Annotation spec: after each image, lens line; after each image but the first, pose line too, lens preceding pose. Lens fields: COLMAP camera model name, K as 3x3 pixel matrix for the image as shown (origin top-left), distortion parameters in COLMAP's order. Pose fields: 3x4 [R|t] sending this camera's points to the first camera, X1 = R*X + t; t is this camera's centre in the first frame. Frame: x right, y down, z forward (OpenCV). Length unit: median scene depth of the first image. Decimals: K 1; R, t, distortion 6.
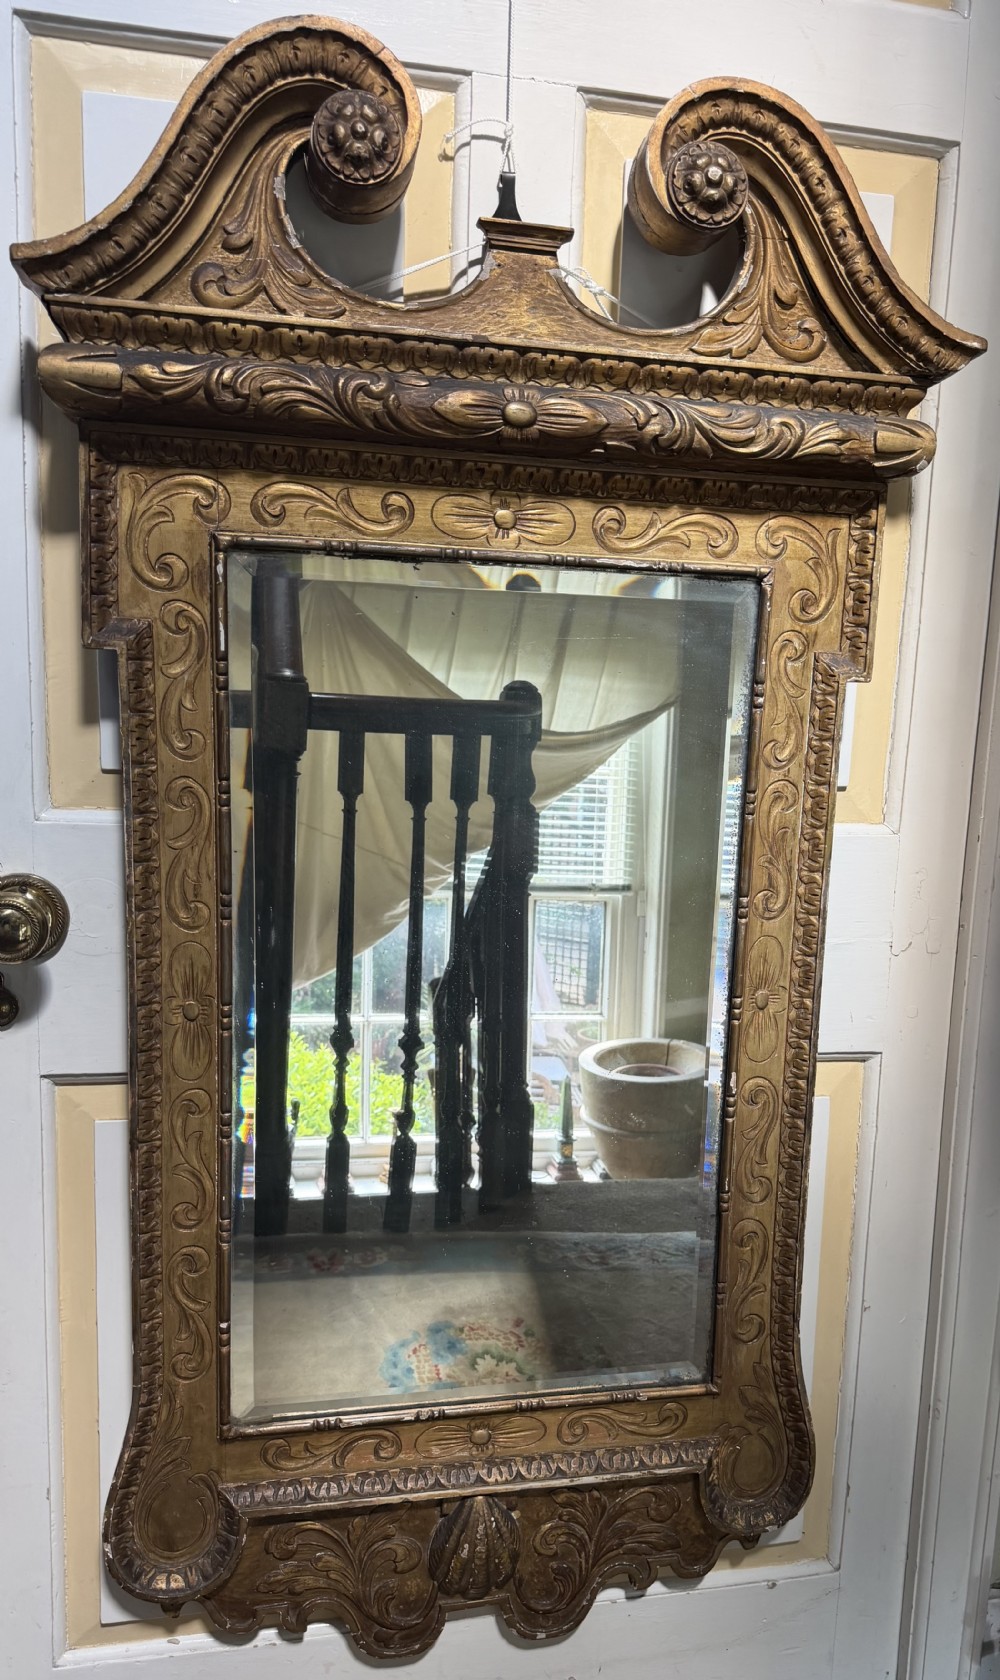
lens RADIAL K [[1314.8, 0, 551.2], [0, 1314.8, 930.3], [0, 0, 1]] dist [0.006624, -0.014460]
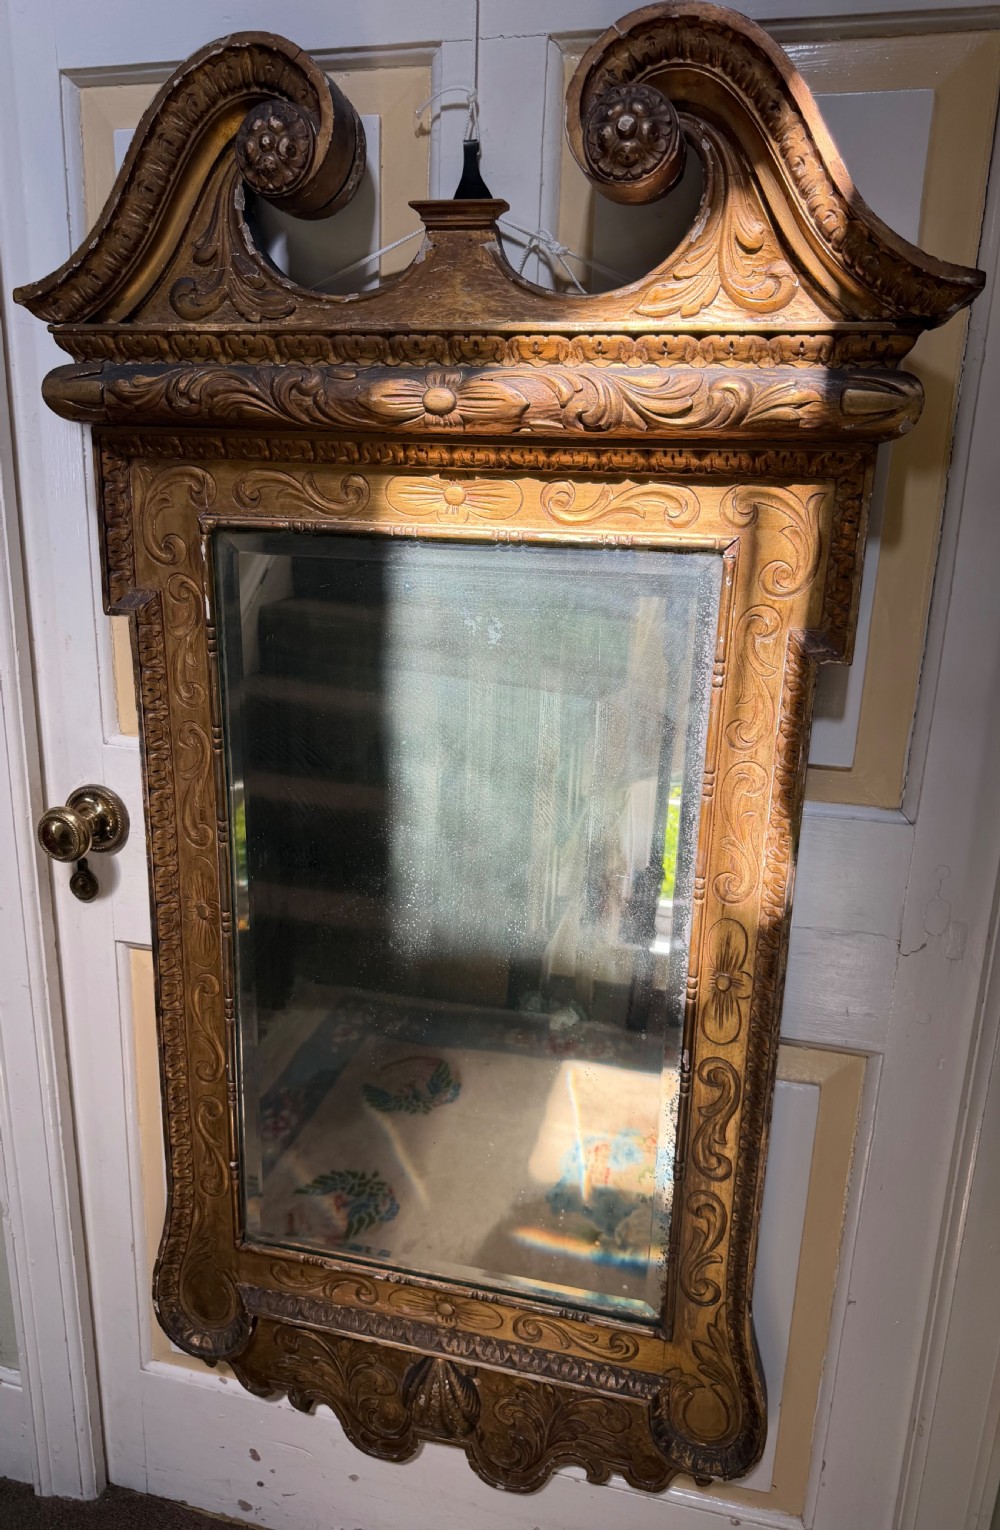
lens RADIAL K [[1092.3, 0, 492.5], [0, 1092.3, 770.2], [0, 0, 1]] dist [0.001585, -0.012755]
pose [[0.888049, 0.113311, -0.445566, 0.399693], [-0.075711, 0.991964, 0.101368, -0.193196], [0.453472, -0.056285, 0.889492, 0.254796]]
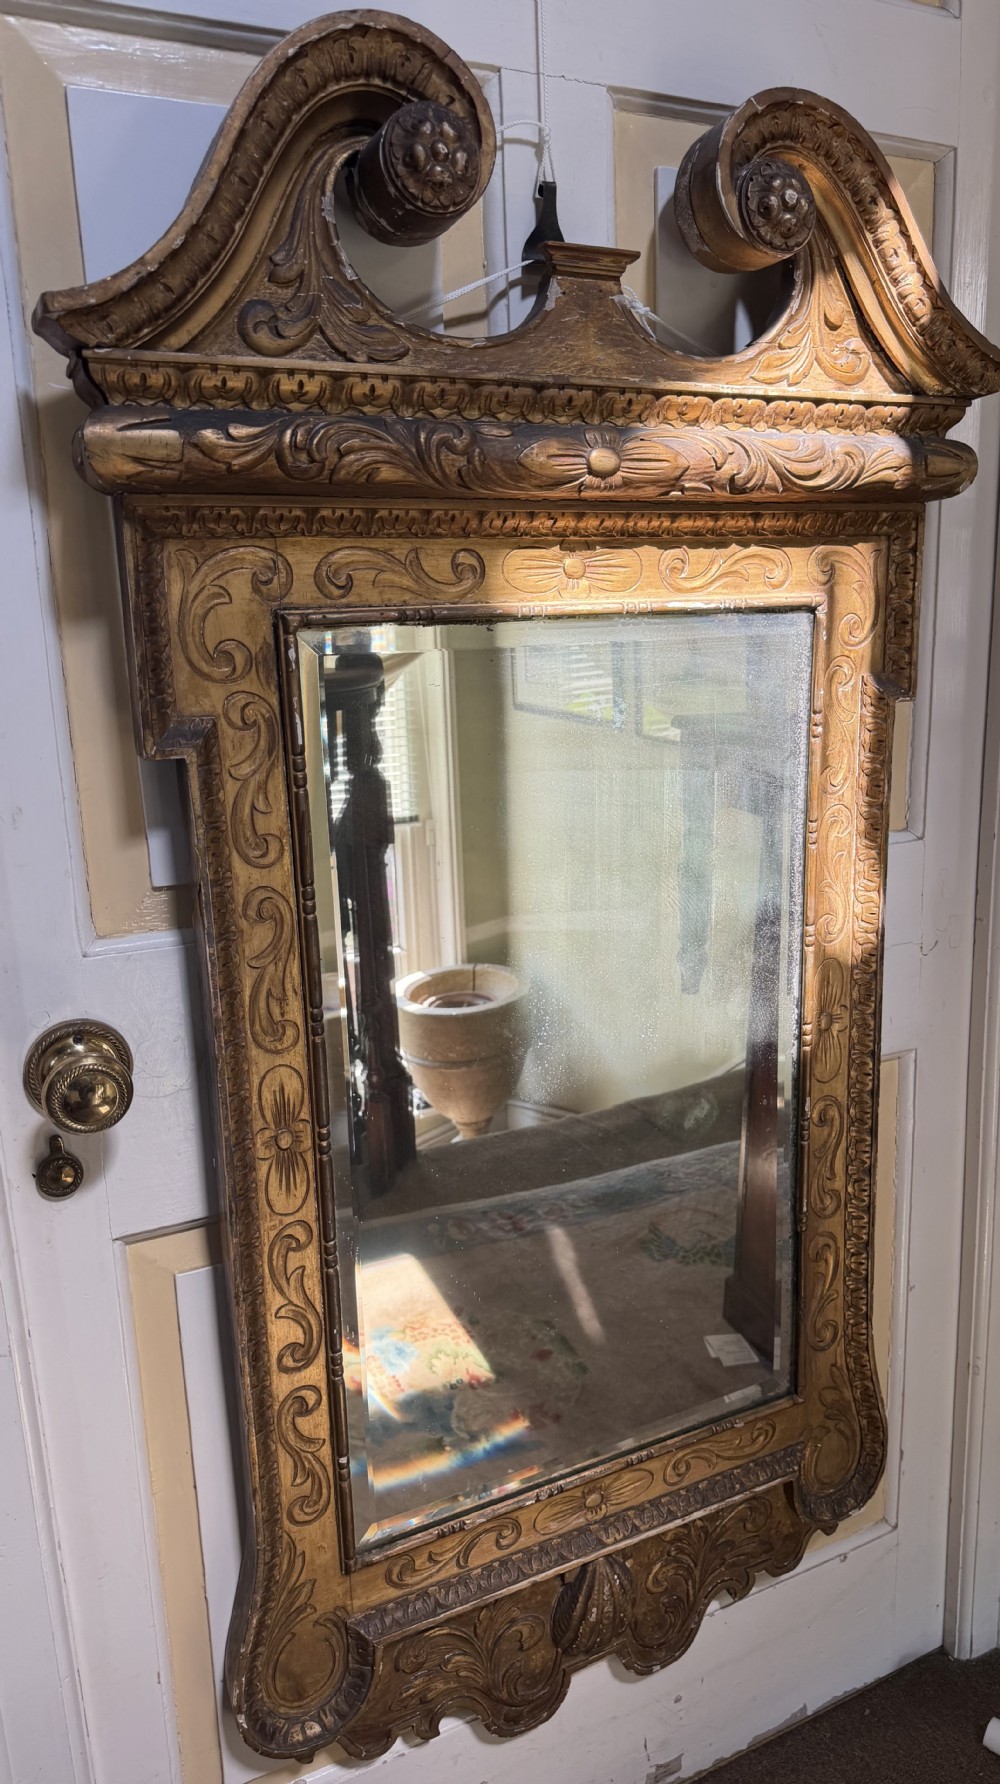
lens RADIAL K [[1291.9, 0, 572.9], [0, 1291.9, 901.0], [0, 0, 1]] dist [0.012422, -0.026503]
pose [[0.964970, -0.116173, 0.235237, -0.283042], [0.100470, 0.991900, 0.077718, -0.154296], [-0.242360, -0.051361, 0.968826, 0.110668]]
